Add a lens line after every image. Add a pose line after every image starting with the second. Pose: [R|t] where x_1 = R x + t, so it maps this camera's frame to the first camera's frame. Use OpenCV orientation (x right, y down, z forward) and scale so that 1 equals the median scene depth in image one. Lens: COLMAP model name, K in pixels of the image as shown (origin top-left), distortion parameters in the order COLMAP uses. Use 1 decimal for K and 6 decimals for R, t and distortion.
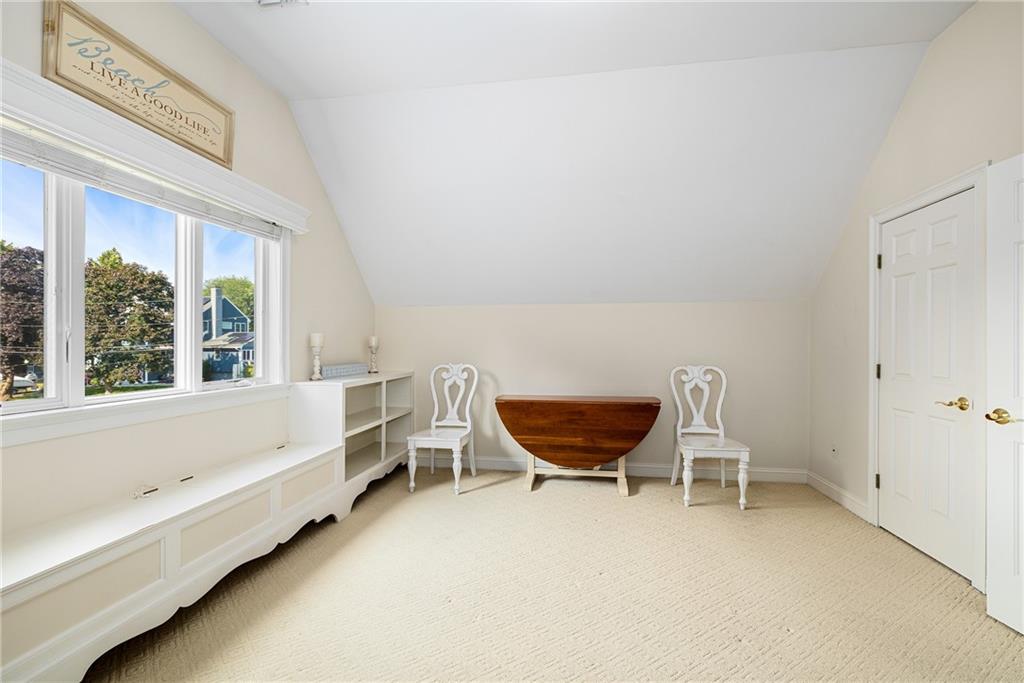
lens RADIAL K [[441.8, 0, 516.4], [0, 441.8, 346.4], [0, 0, 1]] dist [-0.000600, 0.000907]
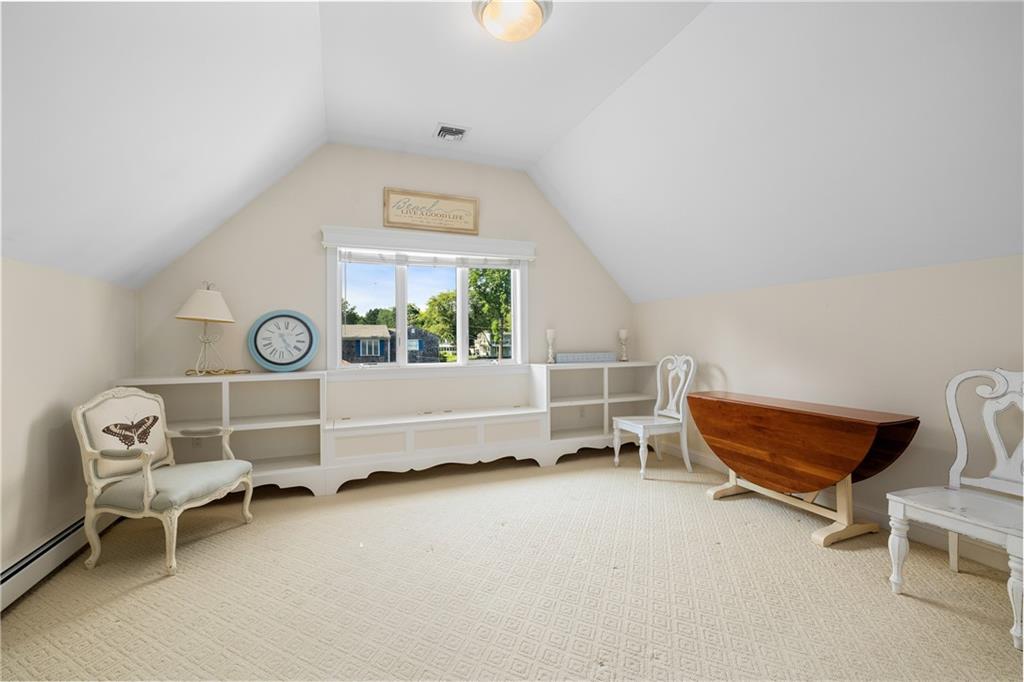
lens RADIAL K [[441.8, 0, 514.8], [0, 441.8, 338.1], [0, 0, 1]] dist [-0.000600, 0.000907]
pose [[0.490123, -0.006742, -0.871627, 0.618926], [0.006940, 0.999969, -0.003833, 0.001534], [0.871626, -0.004170, 0.490155, 0.210722]]
